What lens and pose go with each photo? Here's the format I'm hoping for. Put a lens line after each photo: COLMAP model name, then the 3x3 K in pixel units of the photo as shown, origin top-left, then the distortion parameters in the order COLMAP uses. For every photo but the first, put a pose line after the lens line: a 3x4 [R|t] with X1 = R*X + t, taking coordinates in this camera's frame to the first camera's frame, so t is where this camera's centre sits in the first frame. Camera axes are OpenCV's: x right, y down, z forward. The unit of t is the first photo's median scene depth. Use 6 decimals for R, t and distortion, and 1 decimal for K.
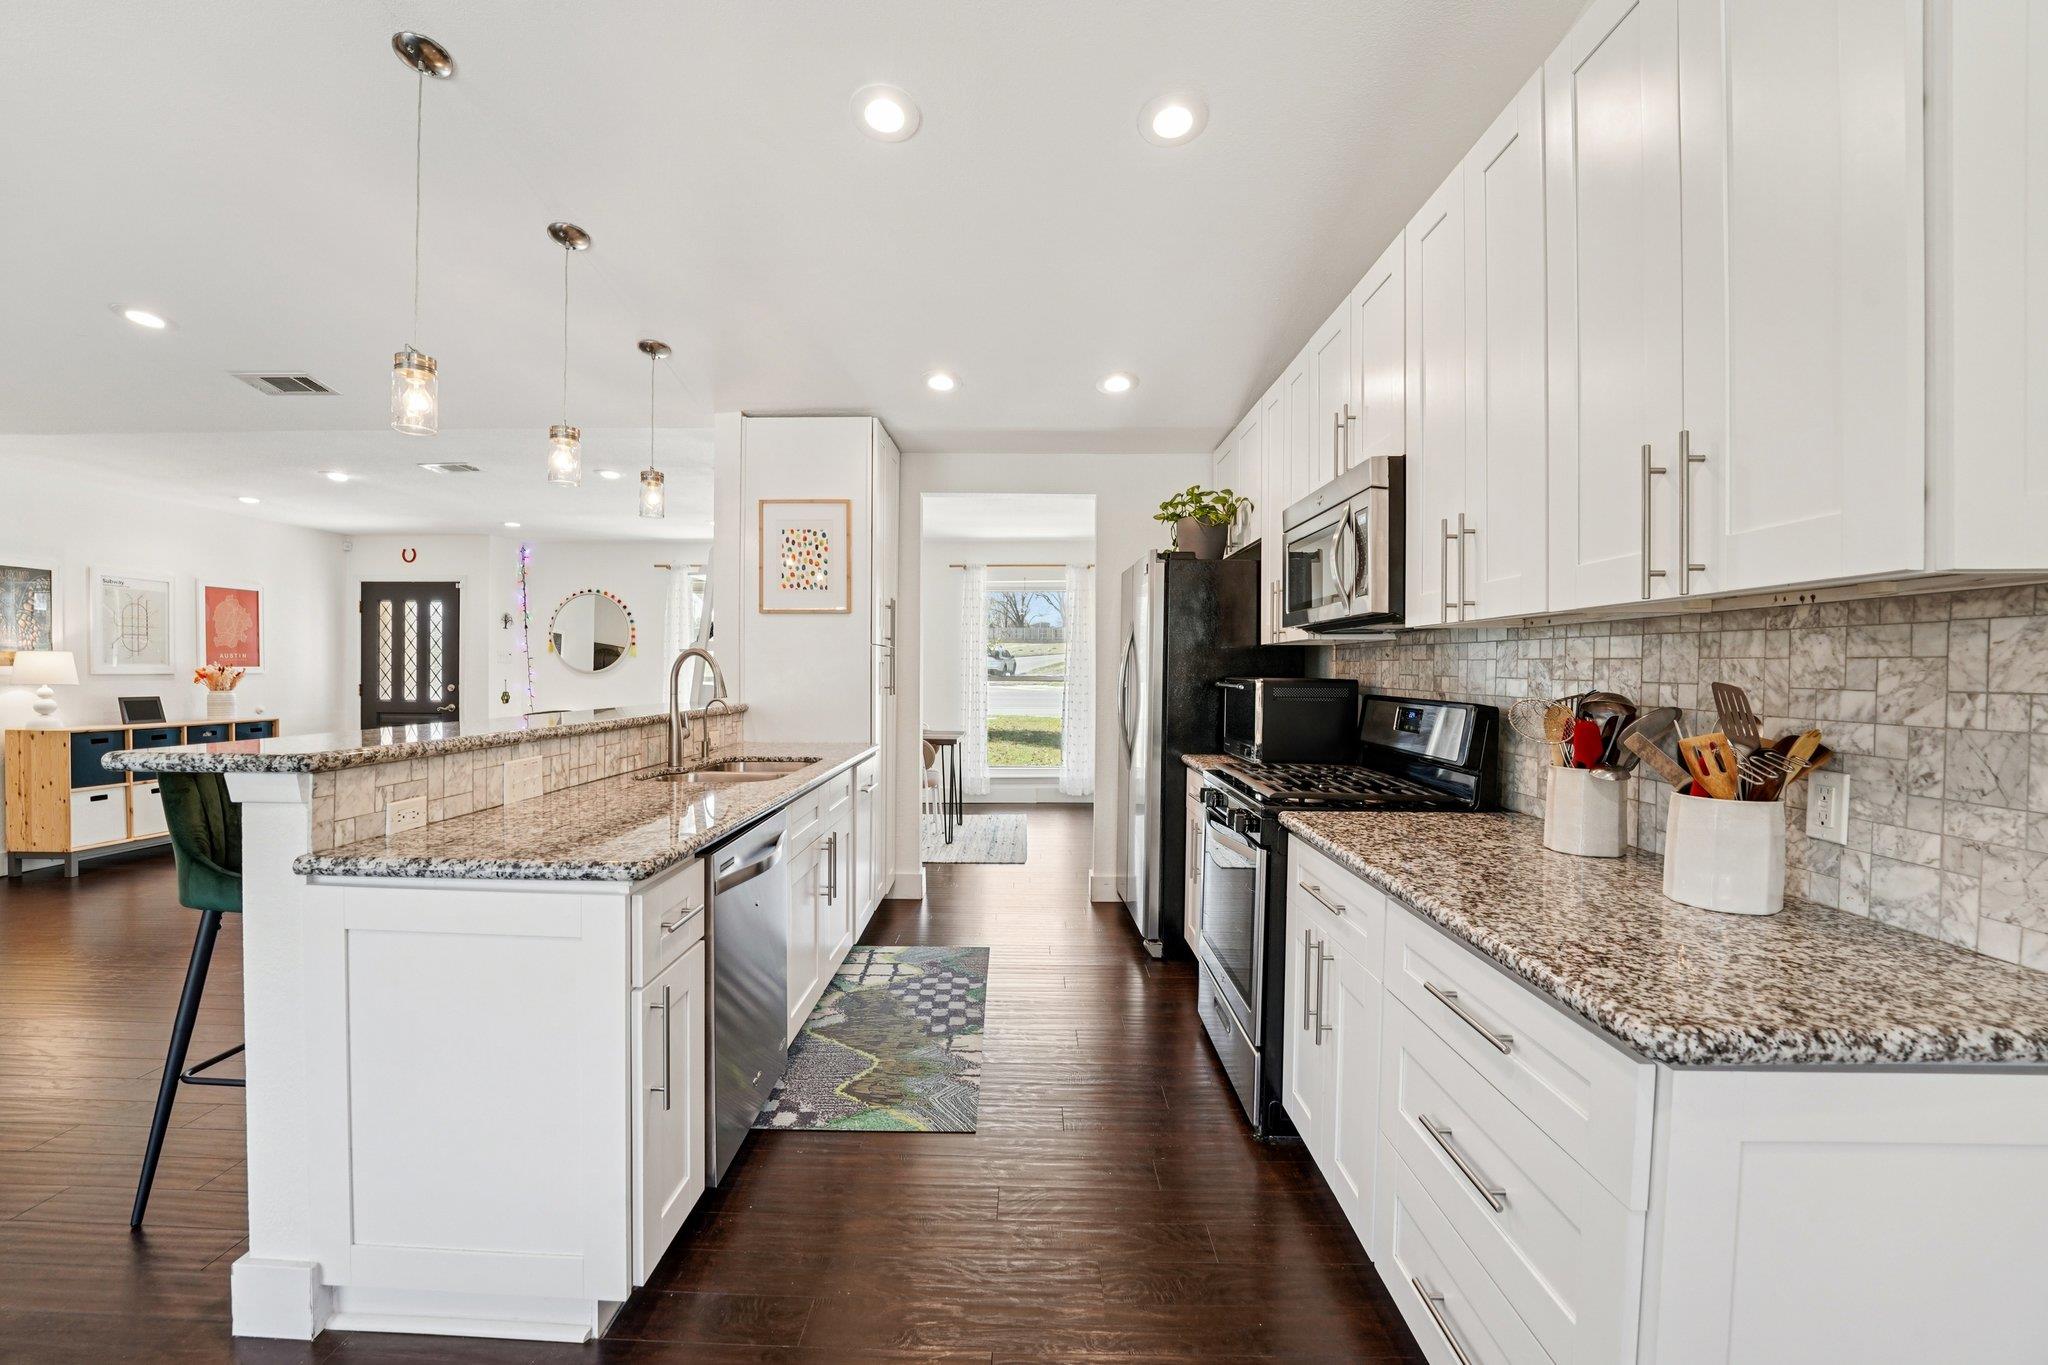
lens RADIAL K [[858.4, 0, 1026.3], [0, 858.4, 688.4], [0, 0, 1]] dist [-0.027550, 0.002948]
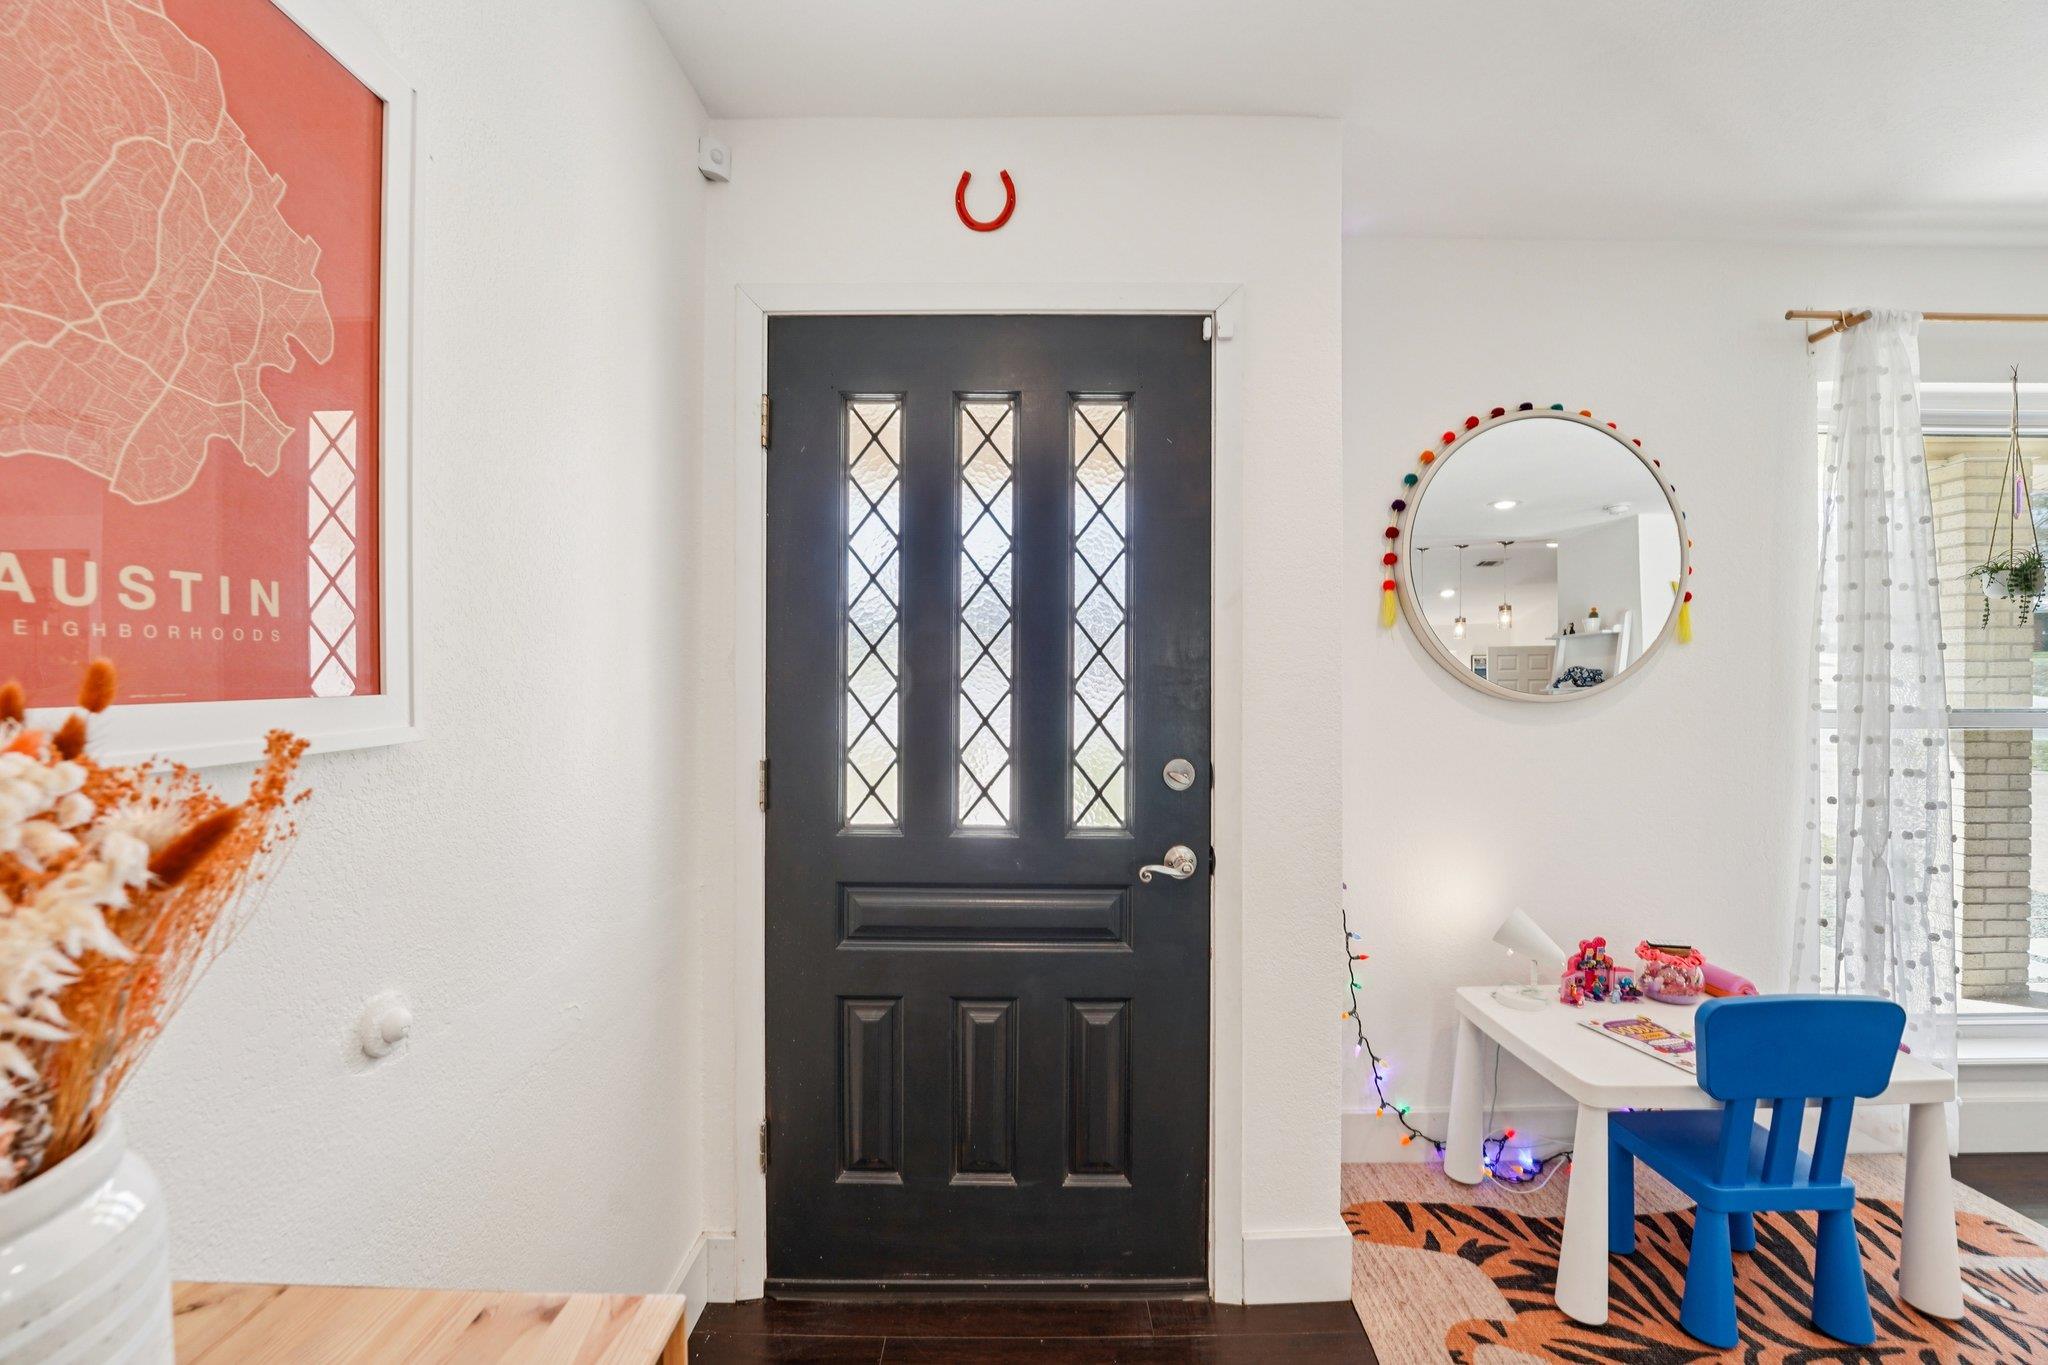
lens RADIAL K [[858.4, 0, 1036.3], [0, 858.4, 683.6], [0, 0, 1]] dist [-0.027550, 0.002948]
pose [[0.999942, -0.002035, 0.010549, -1.450885], [0.002221, 0.999842, -0.017647, -0.043235], [-0.010511, 0.017669, 0.999789, 1.554031]]
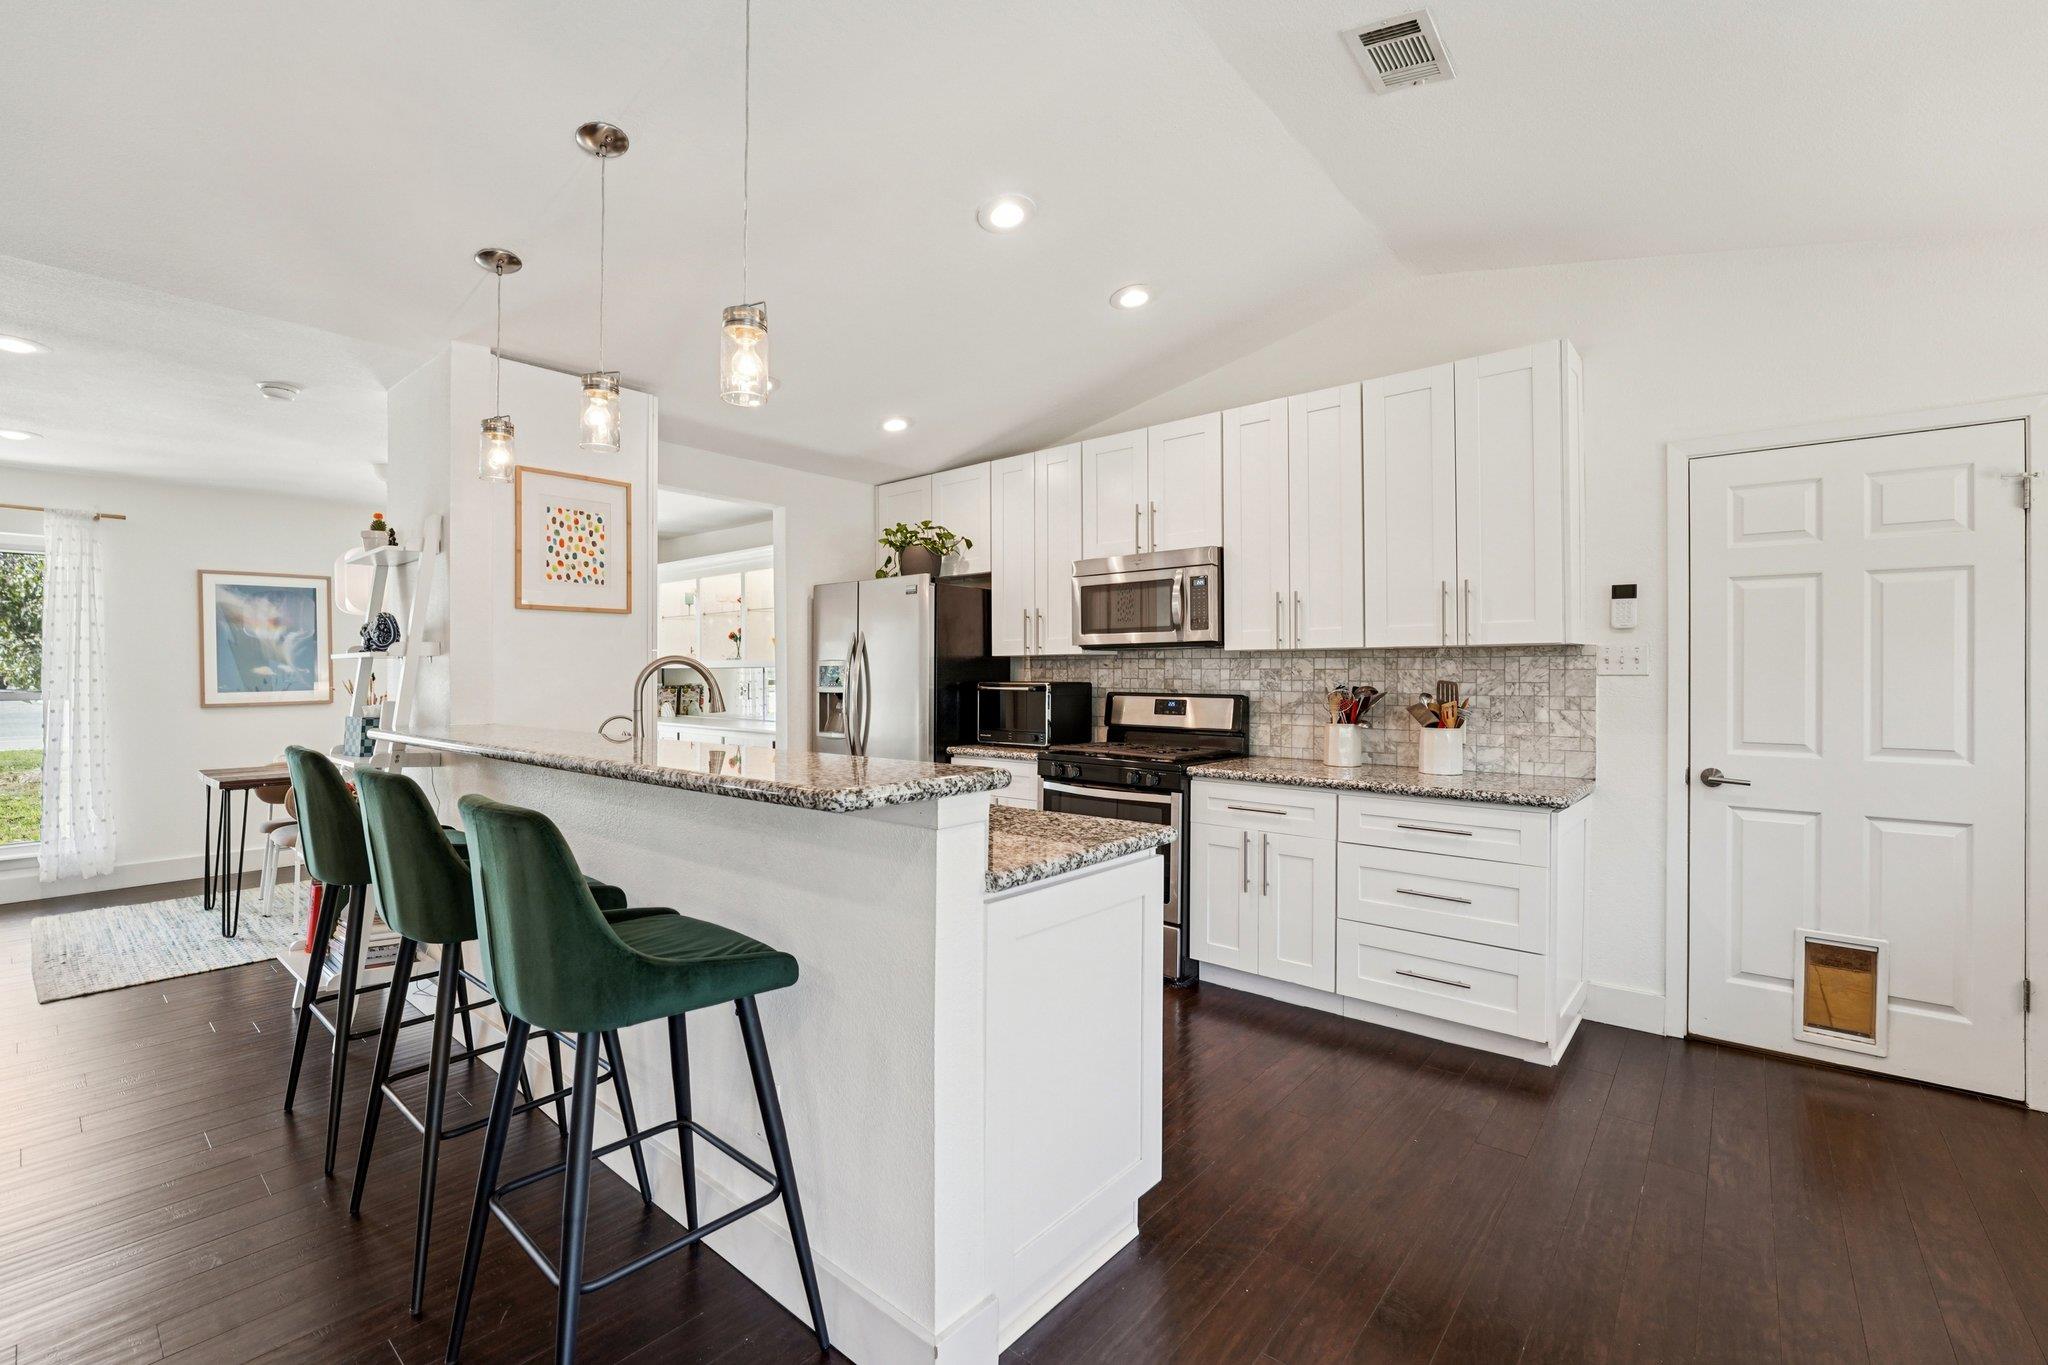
lens RADIAL K [[858.4, 0, 1054.0], [0, 858.4, 672.1], [0, 0, 1]] dist [-0.027550, 0.002948]
pose [[0.617730, -0.001523, 0.786389, -0.691252], [0.021559, 0.999655, -0.014999, -0.006821], [-0.786095, 0.026219, 0.617550, 0.142619]]
